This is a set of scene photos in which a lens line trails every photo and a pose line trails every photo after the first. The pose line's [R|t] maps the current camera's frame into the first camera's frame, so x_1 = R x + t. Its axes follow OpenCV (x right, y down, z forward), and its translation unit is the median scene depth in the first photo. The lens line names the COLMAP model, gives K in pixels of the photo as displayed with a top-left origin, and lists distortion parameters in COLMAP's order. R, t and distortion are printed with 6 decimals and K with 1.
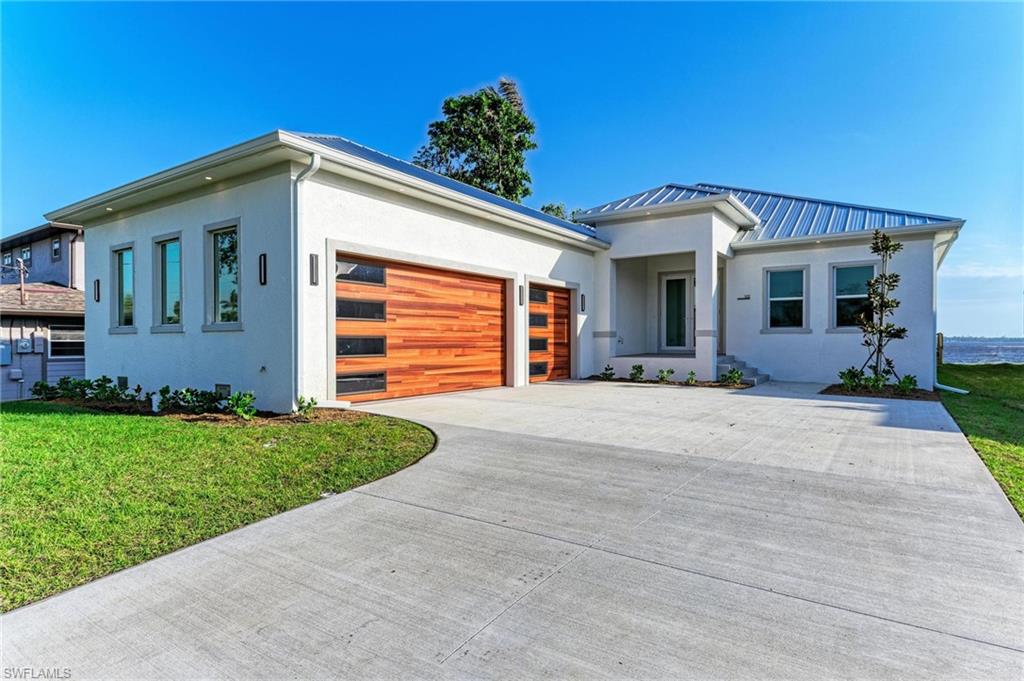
lens RADIAL K [[564.3, 0, 507.3], [0, 564.3, 339.6], [0, 0, 1]] dist [0.010895, 0.002800]
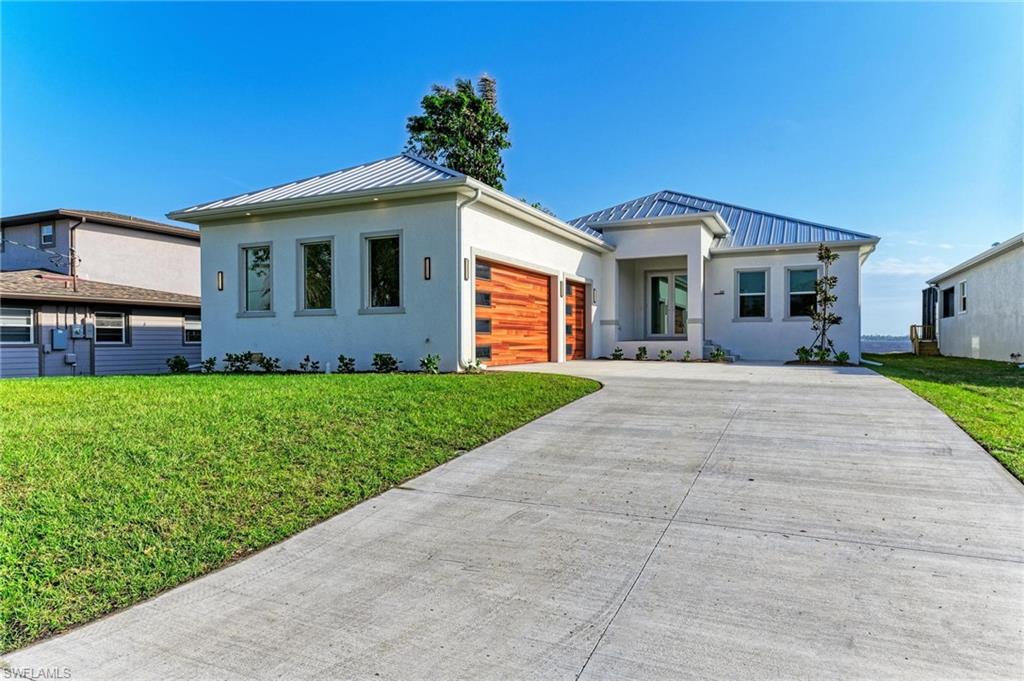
lens RADIAL K [[642.9, 0, 510.2], [0, 642.9, 340.8], [0, 0, 1]] dist [0.021260, -0.003740]
pose [[0.986320, -0.001132, 0.164839, -0.282971], [0.000474, 0.999992, 0.004031, 0.026293], [-0.164842, -0.003898, 0.986312, -0.334097]]
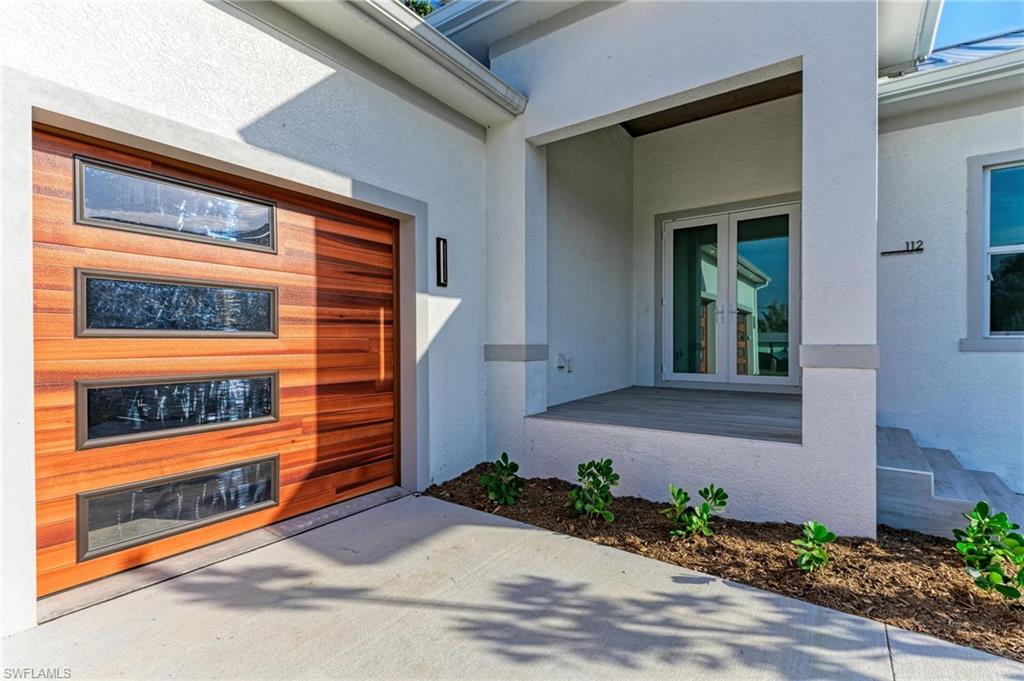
lens RADIAL K [[482.5, 0, 515.2], [0, 482.5, 343.6], [0, 0, 1]] dist [0.022865, 0.000148]
pose [[0.999988, -0.002757, -0.003973, 0.189926], [0.002784, 0.999973, 0.006730, -0.018505], [0.003954, -0.006741, 0.999969, 0.746941]]
